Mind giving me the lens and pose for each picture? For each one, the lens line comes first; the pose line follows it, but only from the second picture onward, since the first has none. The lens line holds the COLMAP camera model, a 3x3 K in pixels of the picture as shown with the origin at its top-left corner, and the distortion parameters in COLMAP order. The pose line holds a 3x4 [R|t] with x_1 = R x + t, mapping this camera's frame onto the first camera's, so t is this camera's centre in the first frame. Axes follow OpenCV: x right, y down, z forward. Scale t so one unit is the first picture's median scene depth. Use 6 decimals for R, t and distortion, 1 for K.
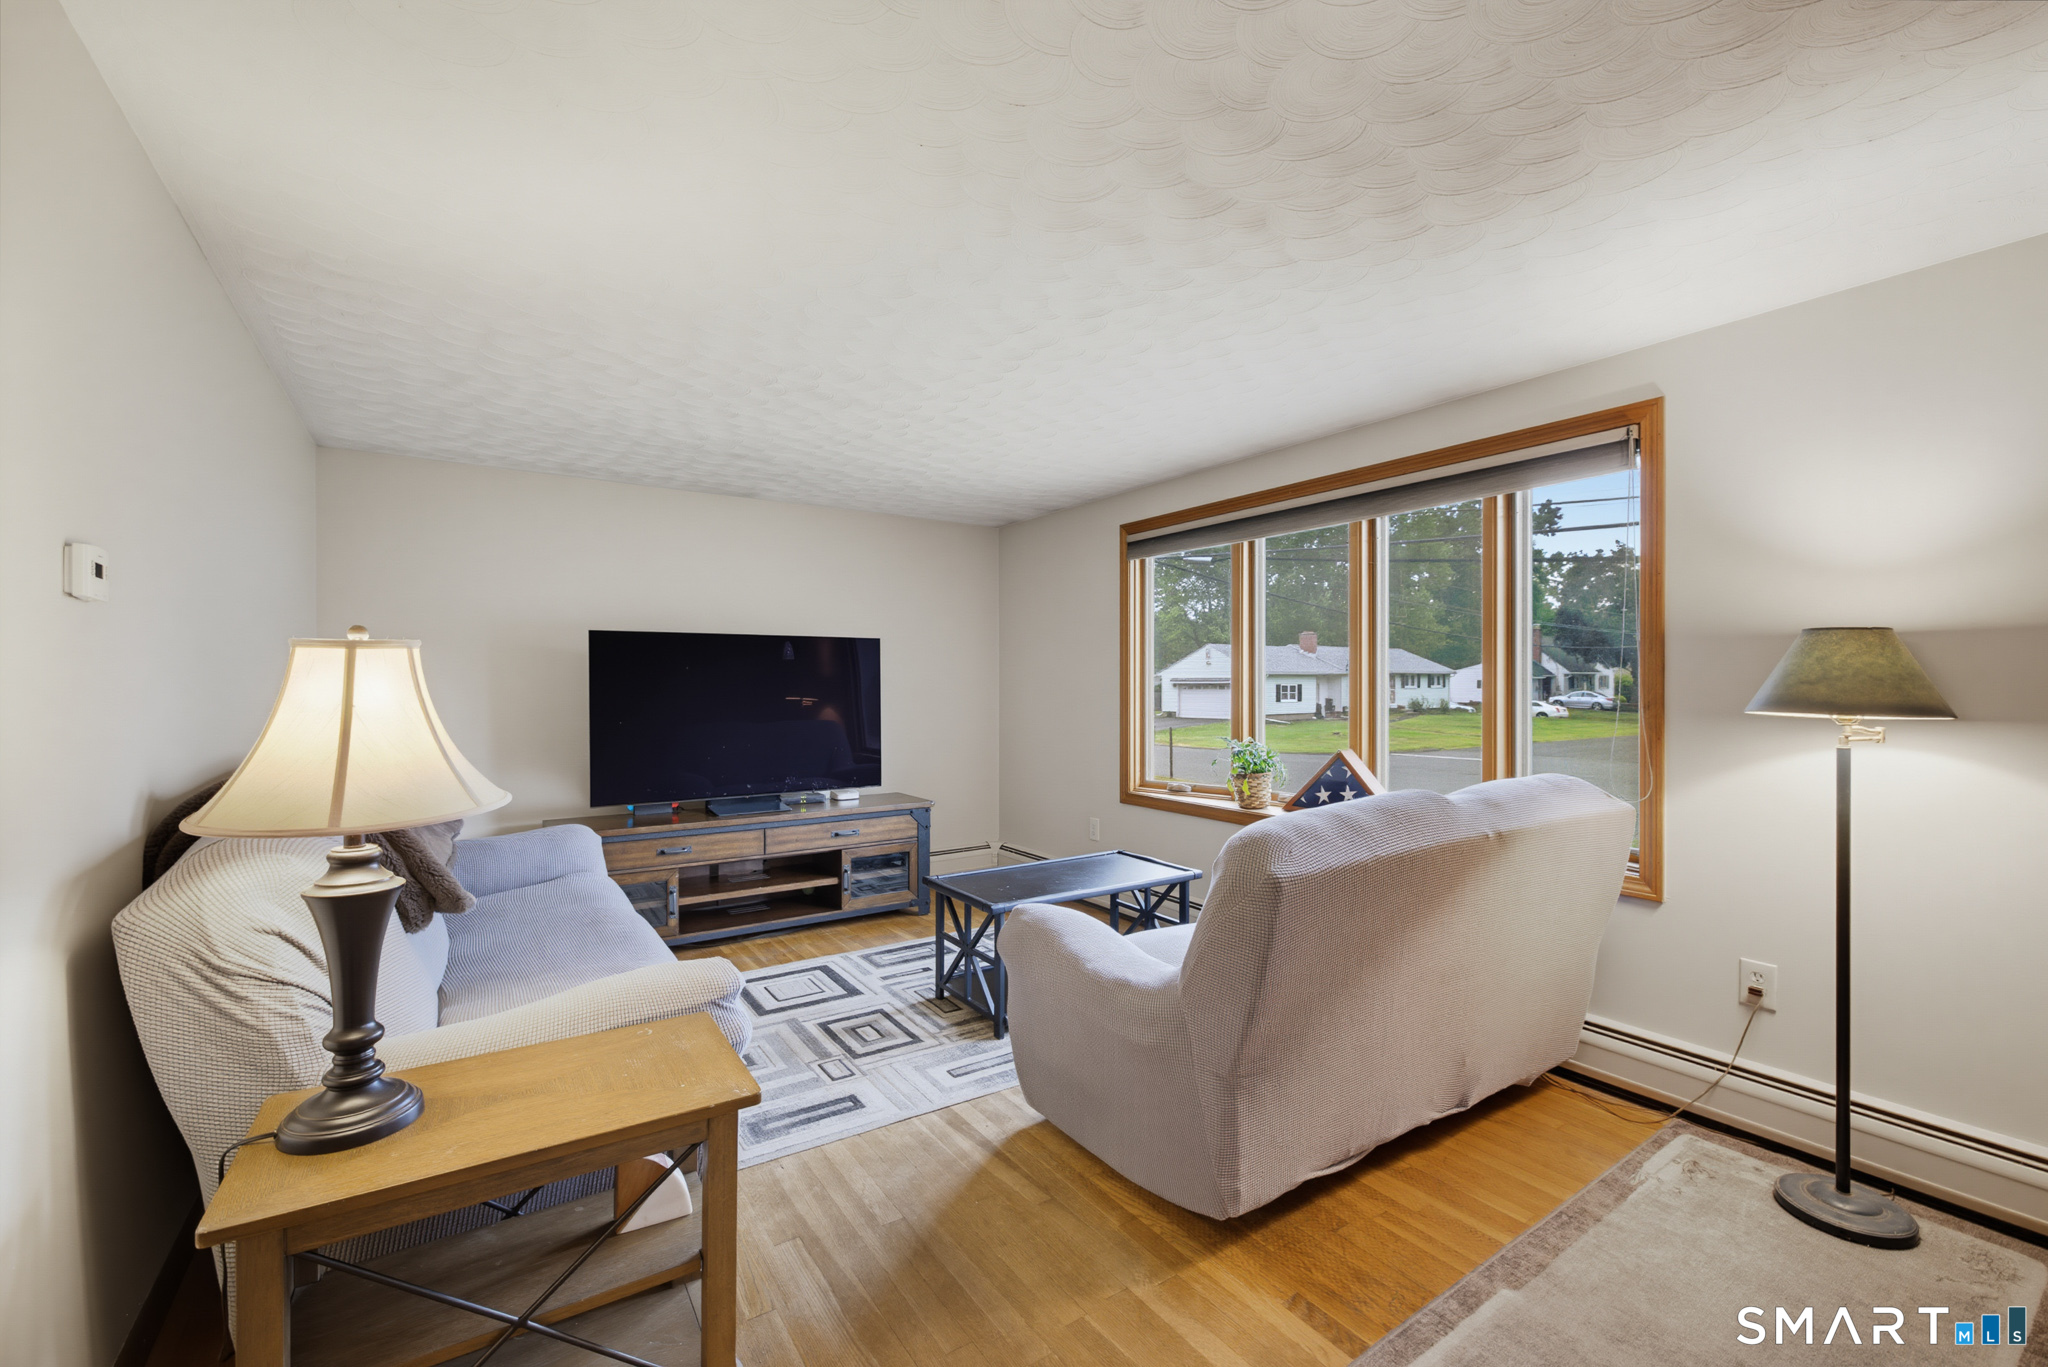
lens RADIAL K [[846.0, 0, 1024.8], [0, 846.0, 682.4], [0, 0, 1]] dist [-0.001298, 0.000238]
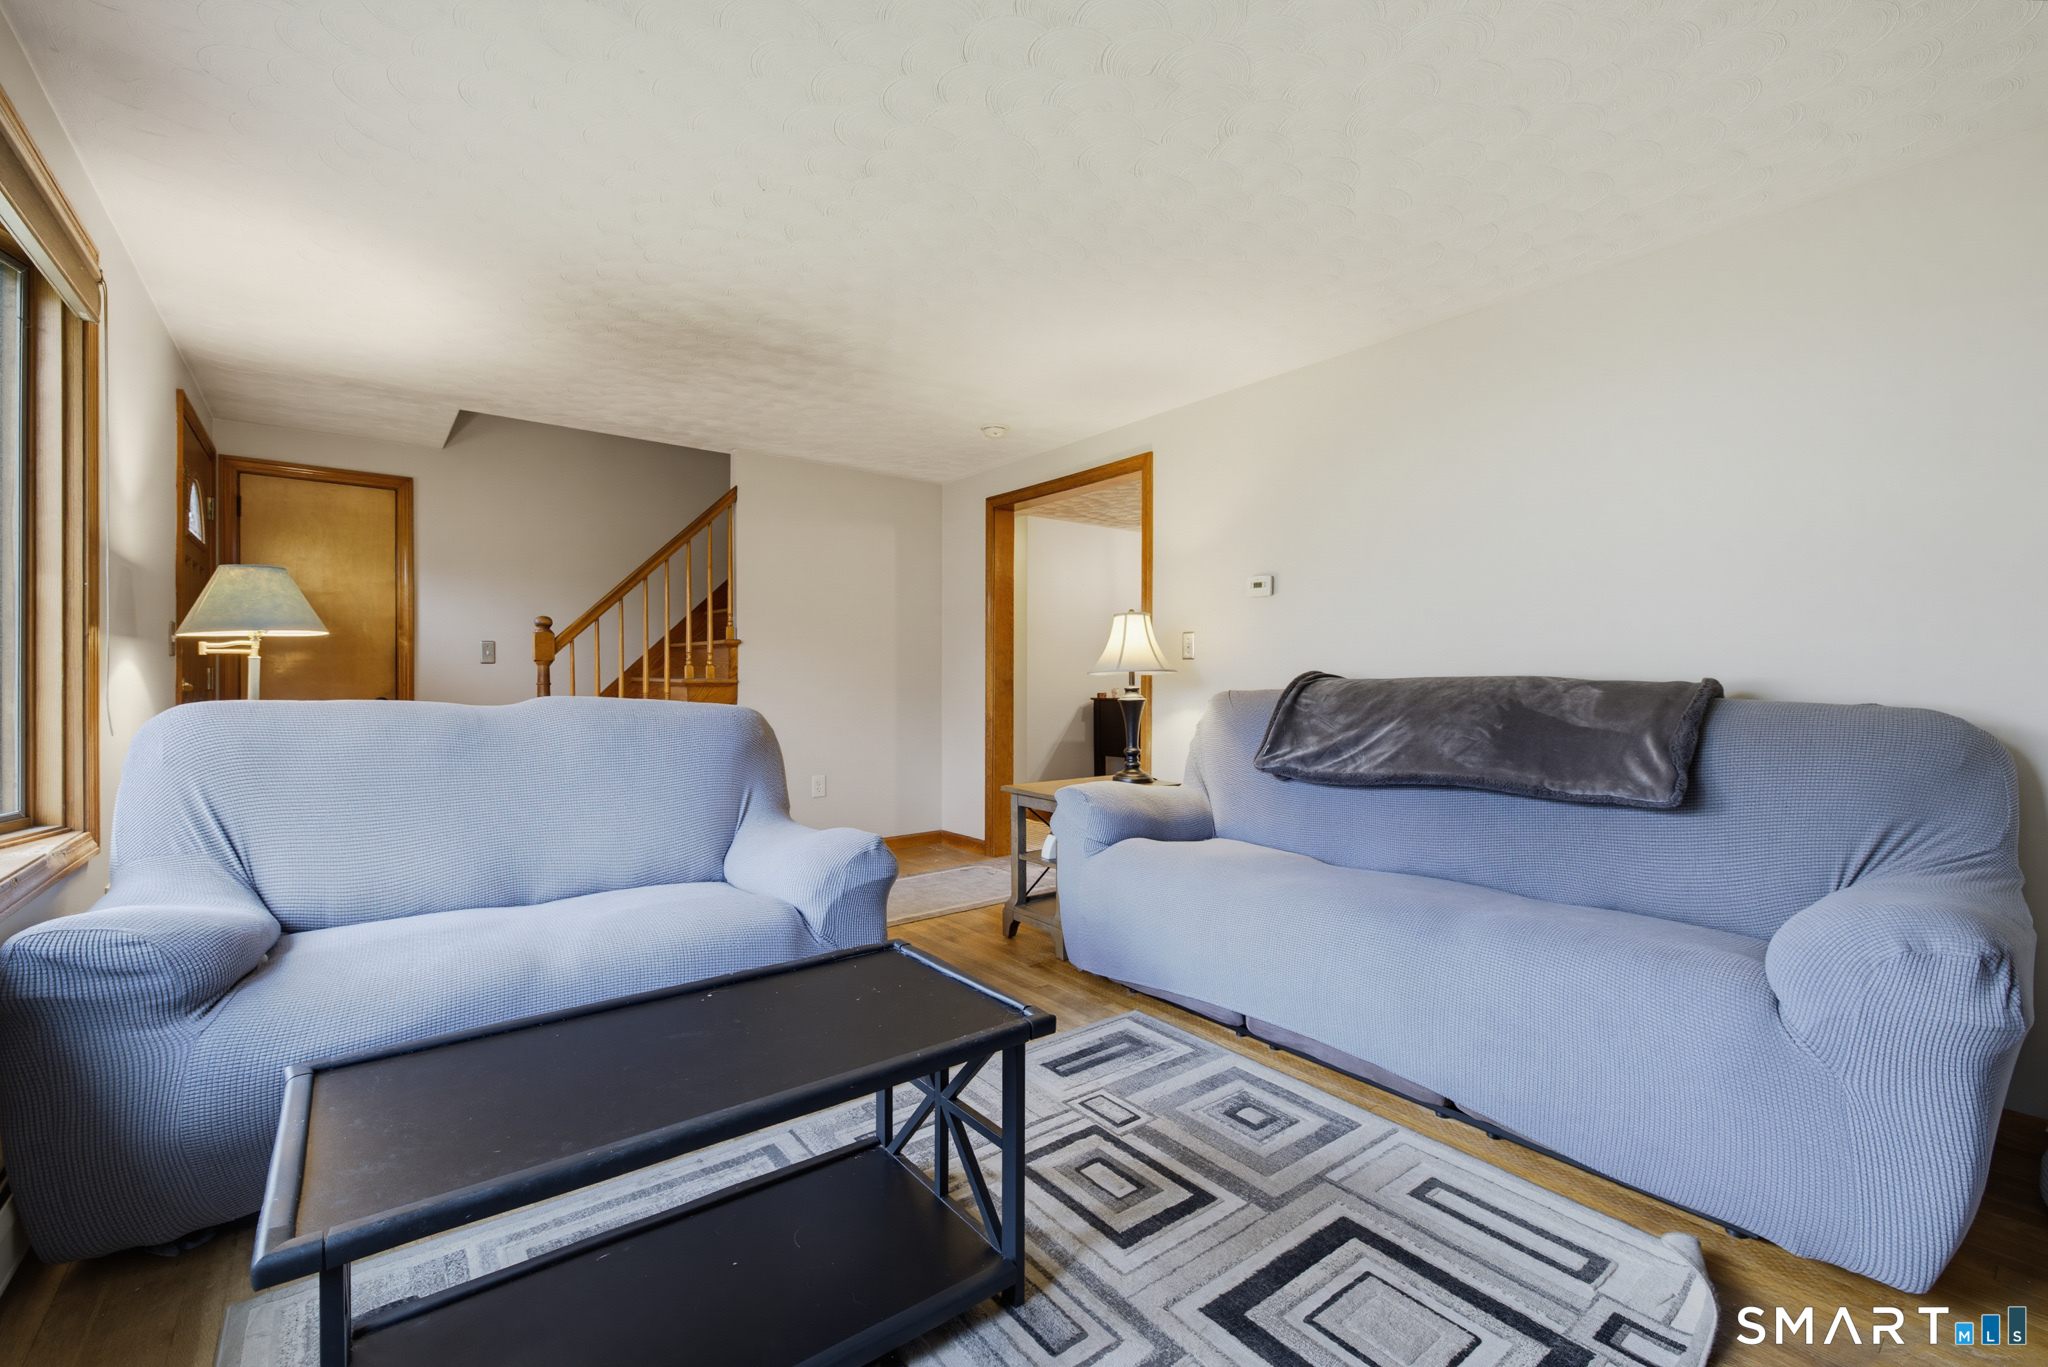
lens RADIAL K [[846.0, 0, 1008.7], [0, 846.0, 684.6], [0, 0, 1]] dist [-0.001298, 0.000238]
pose [[-0.997997, -0.004969, -0.063068, -0.075235], [-0.005418, 0.999961, 0.006949, 0.065726], [0.063031, 0.007276, -0.997985, 1.544845]]
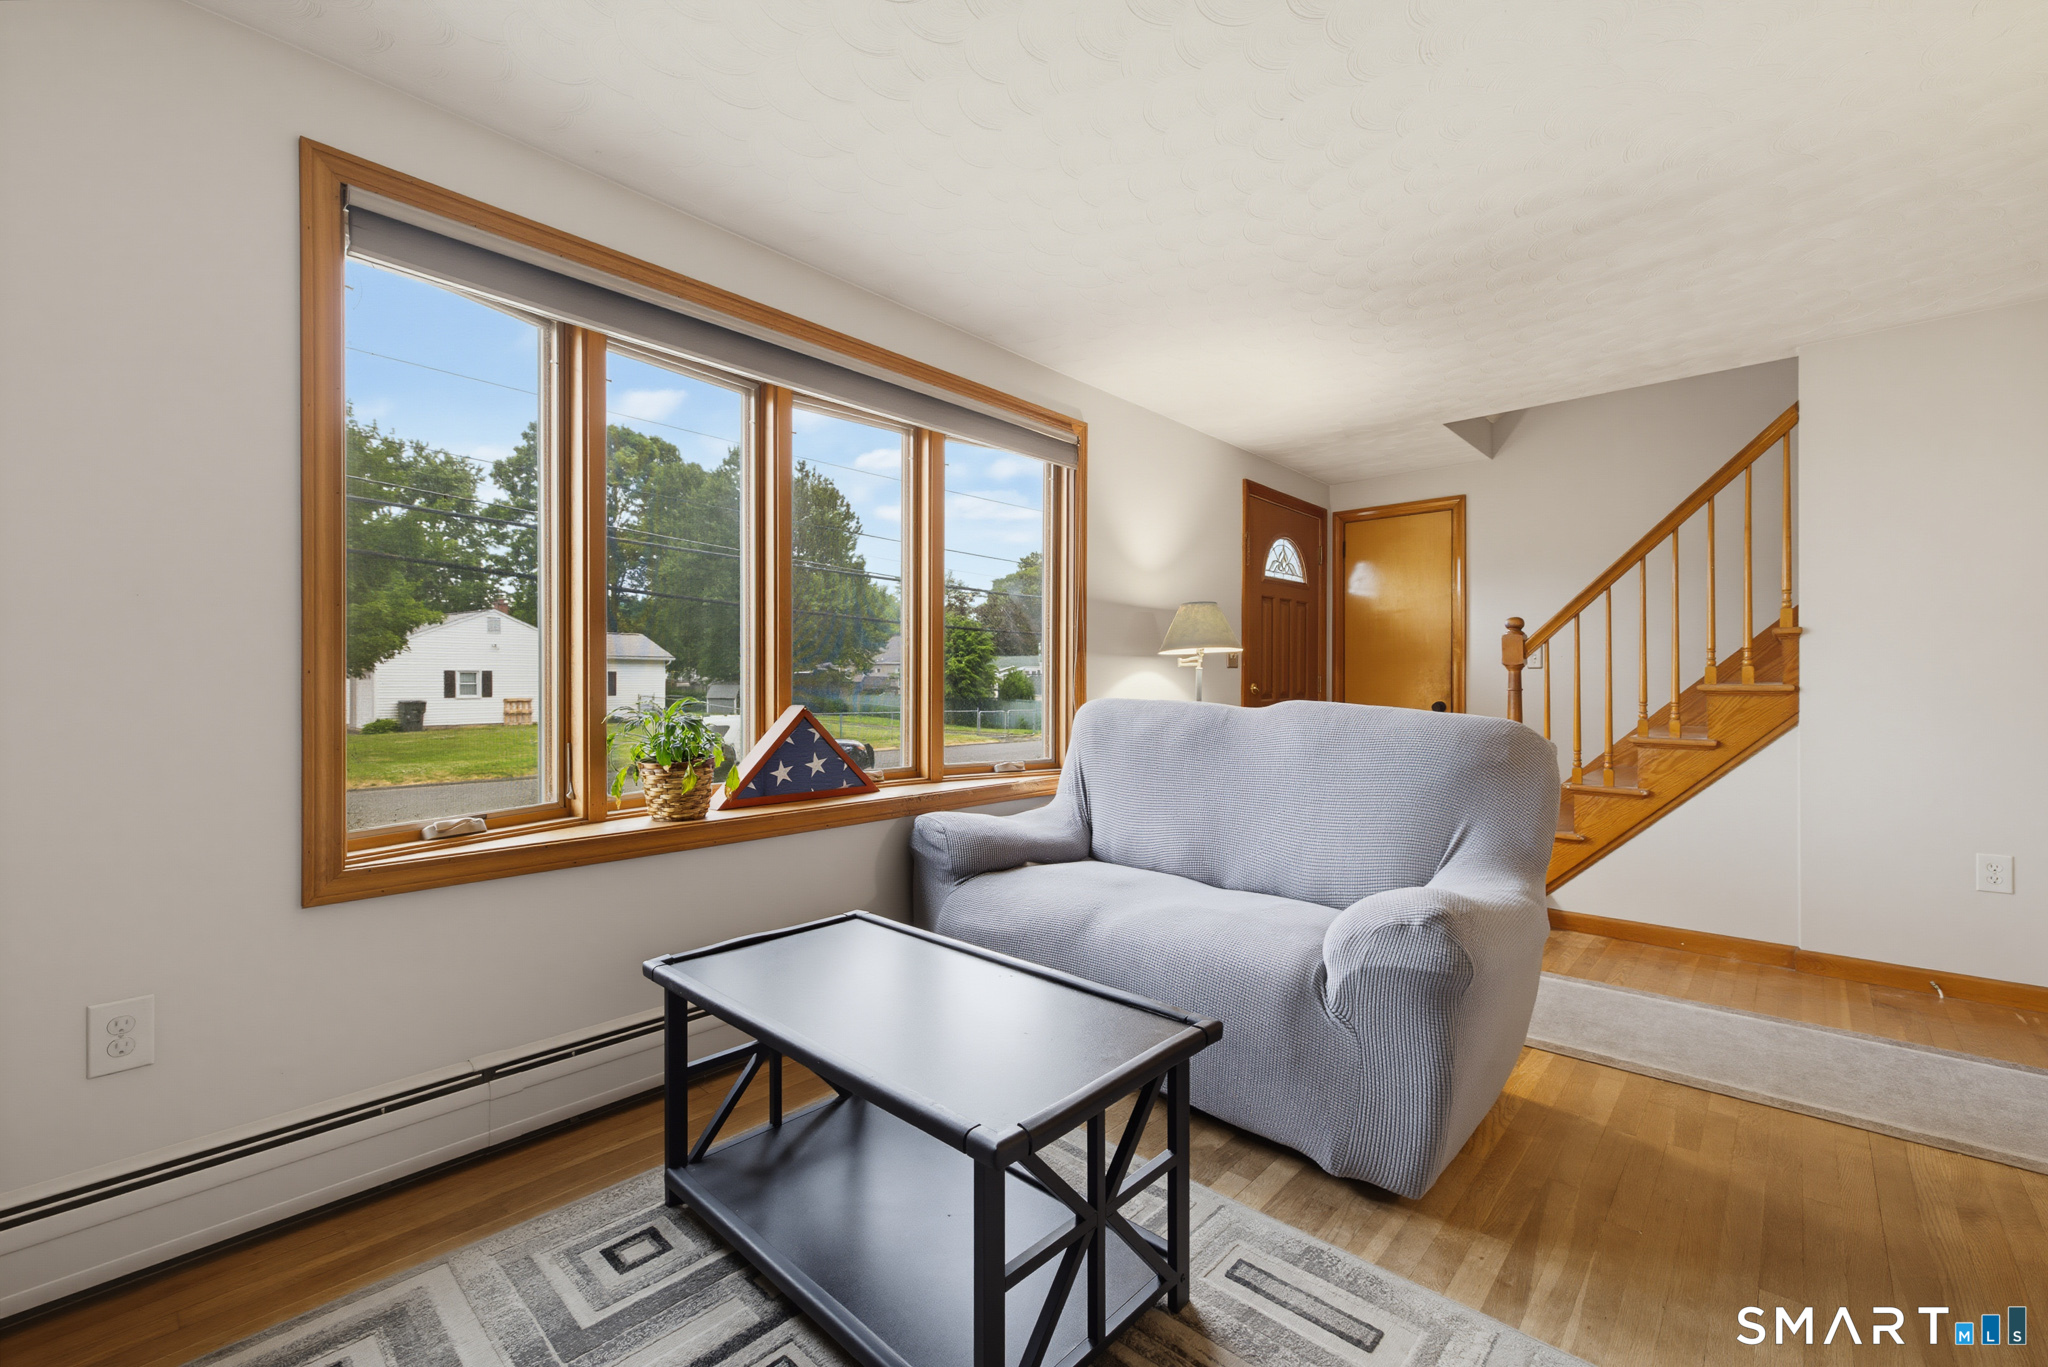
lens RADIAL K [[846.0, 0, 1032.6], [0, 846.0, 681.5], [0, 0, 1]] dist [-0.001298, 0.000238]
pose [[-0.235240, 0.000552, 0.971937, -0.456936], [-0.001116, 0.999999, -0.000838, 0.067271], [-0.971937, -0.001282, -0.235239, 1.149319]]
